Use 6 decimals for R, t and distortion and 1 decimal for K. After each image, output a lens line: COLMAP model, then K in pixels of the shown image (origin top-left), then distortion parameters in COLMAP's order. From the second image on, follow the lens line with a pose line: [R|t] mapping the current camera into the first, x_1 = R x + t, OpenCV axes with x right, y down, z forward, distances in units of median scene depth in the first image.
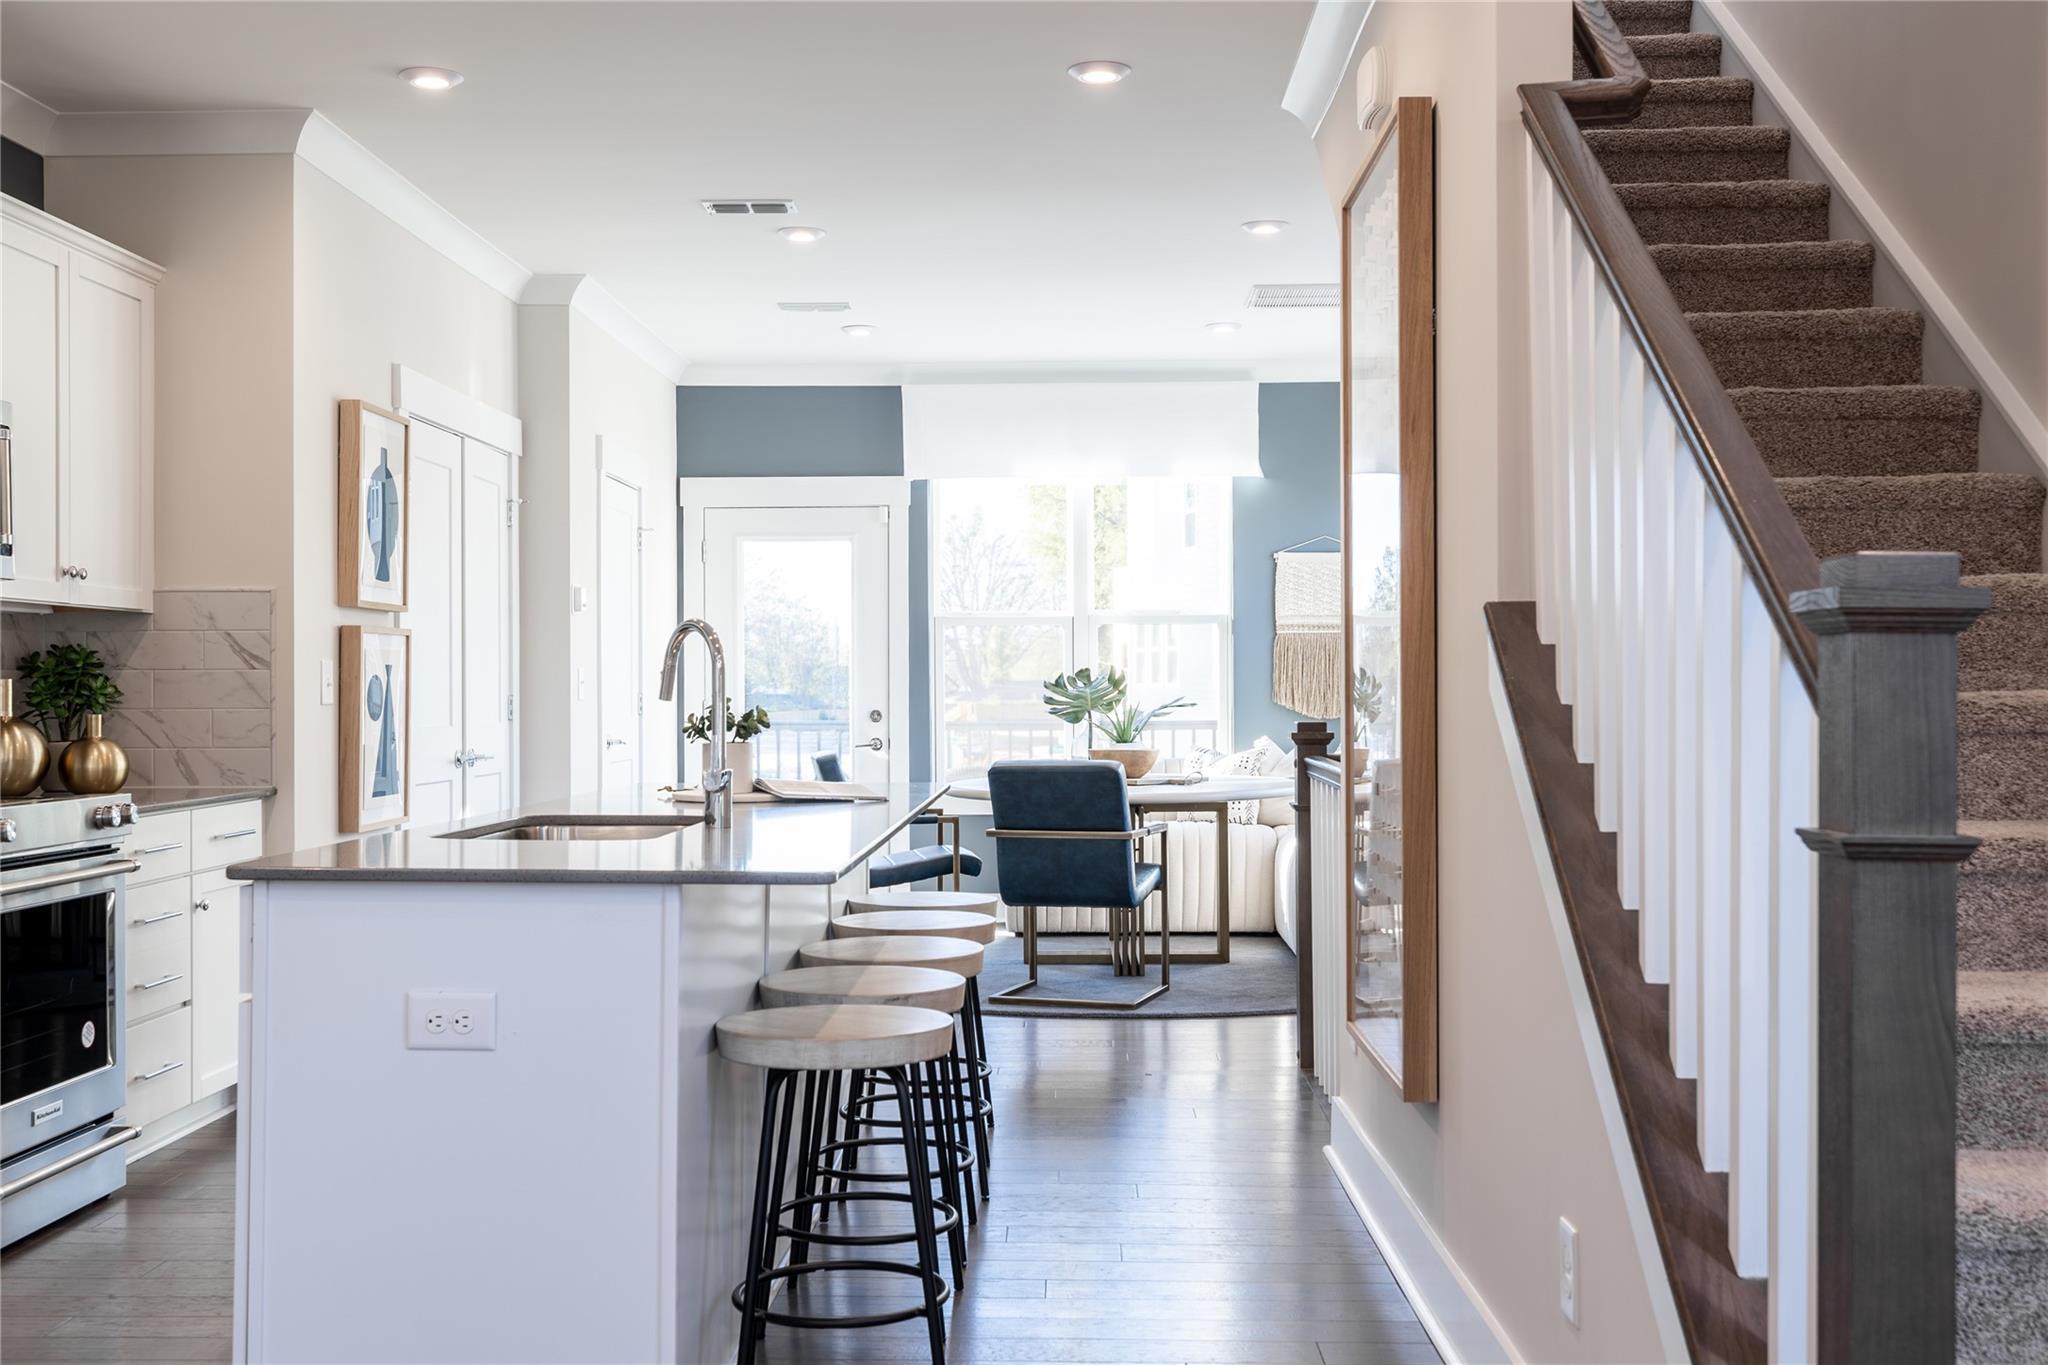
lens RADIAL K [[2144.7, 0, 1018.8], [0, 2144.7, 694.9], [0, 0, 1]] dist [0.025128, 0.000000]
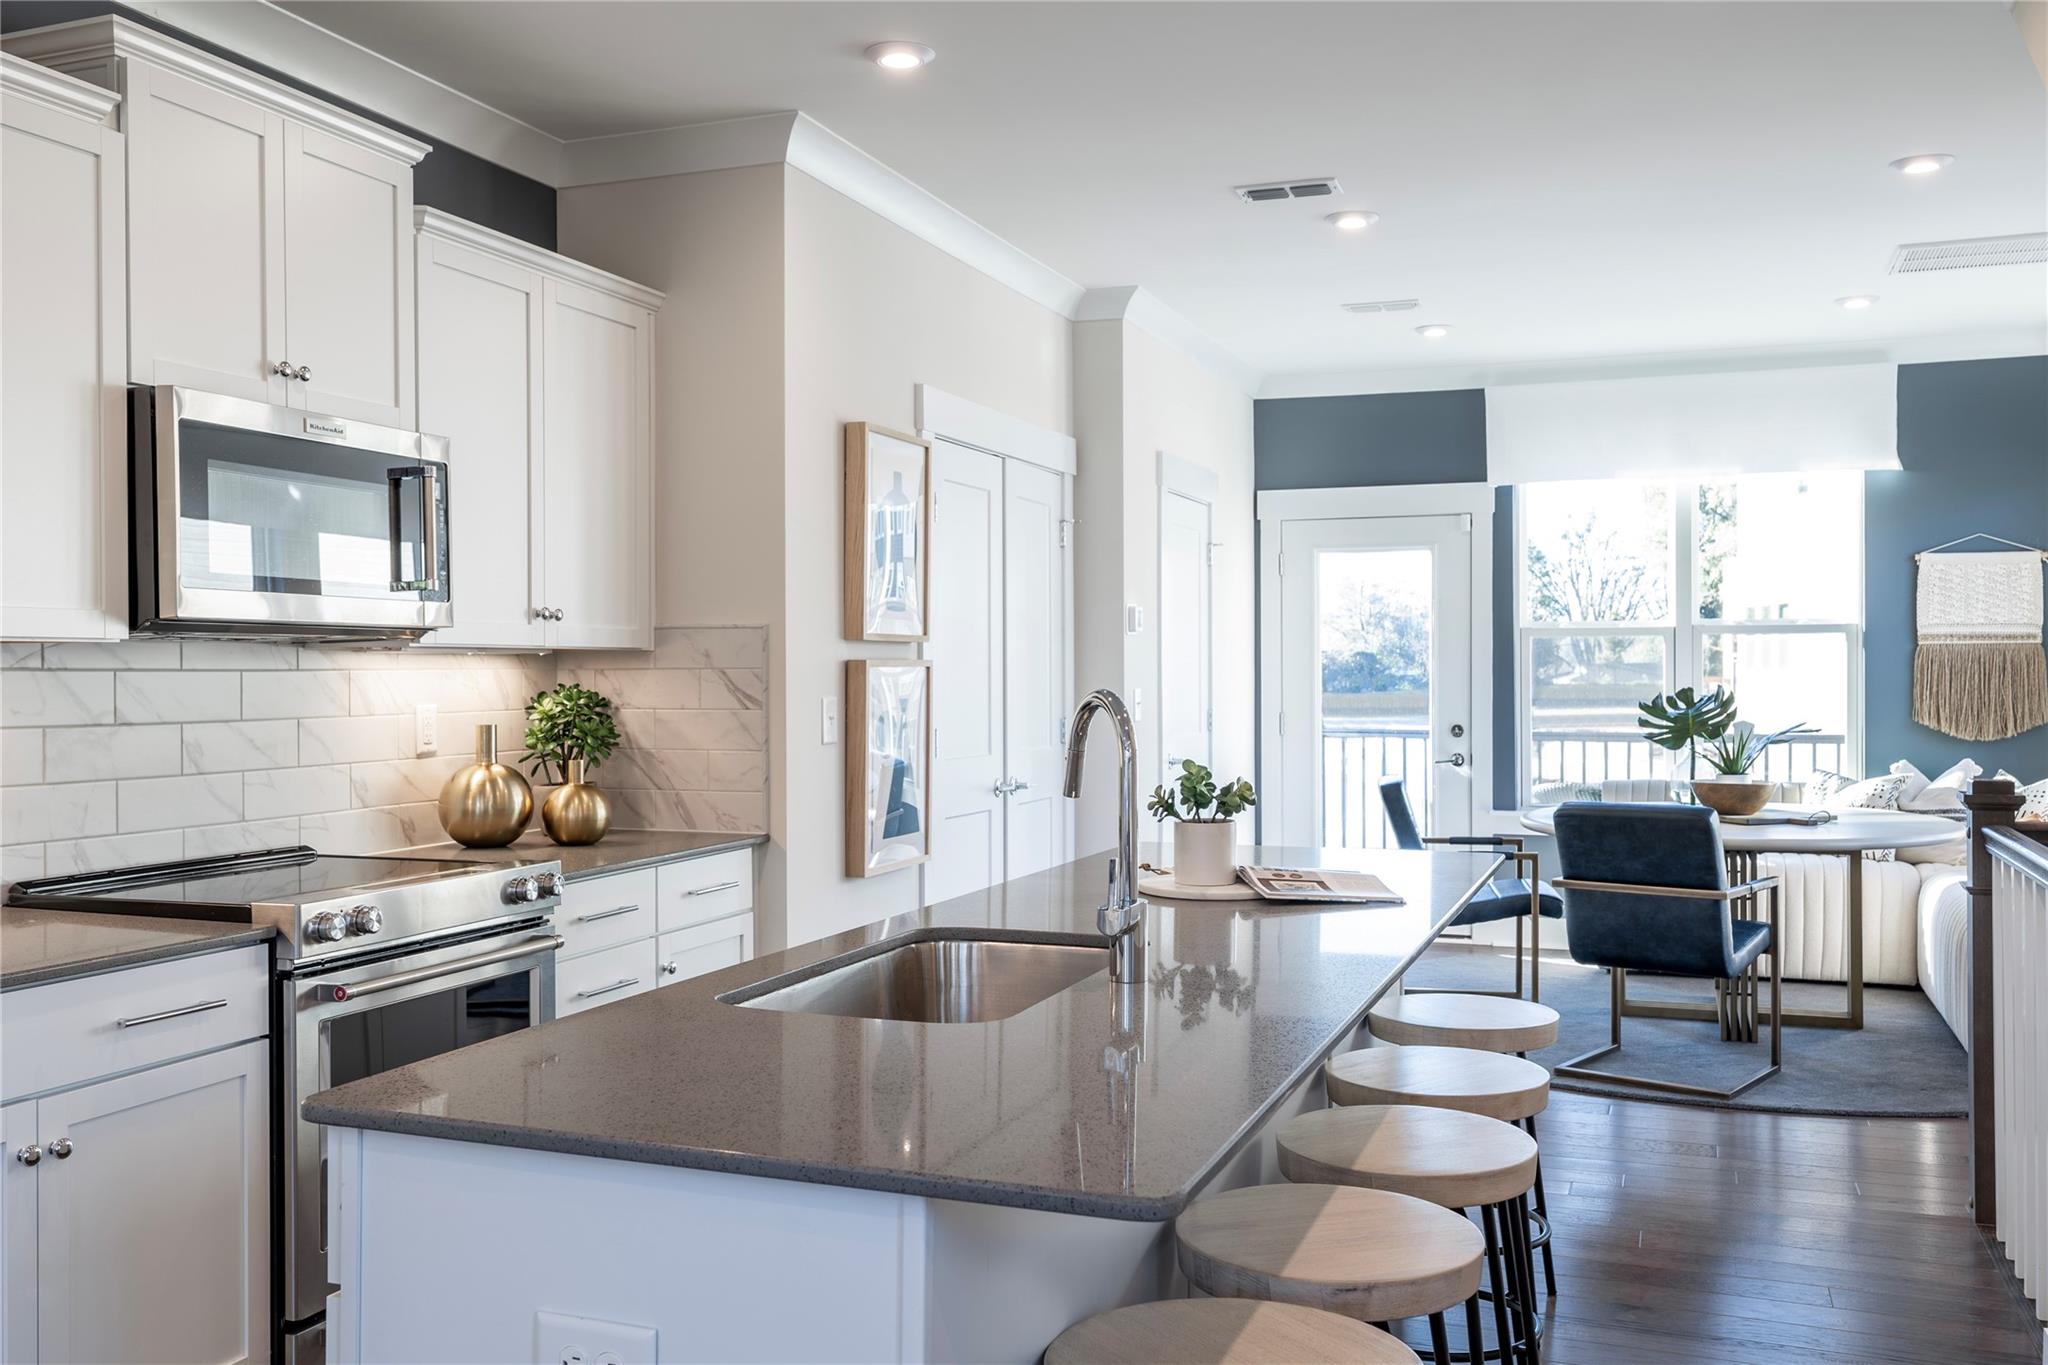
lens RADIAL K [[1801.1, 0, 1012.9], [0, 1801.1, 674.3], [0, 0, 1]] dist [0.009610, -0.002131]
pose [[0.945588, 0.002446, -0.325358, 0.010741], [-0.001842, 0.999996, 0.002165, -0.022029], [0.325362, -0.001448, 0.945588, 0.214179]]
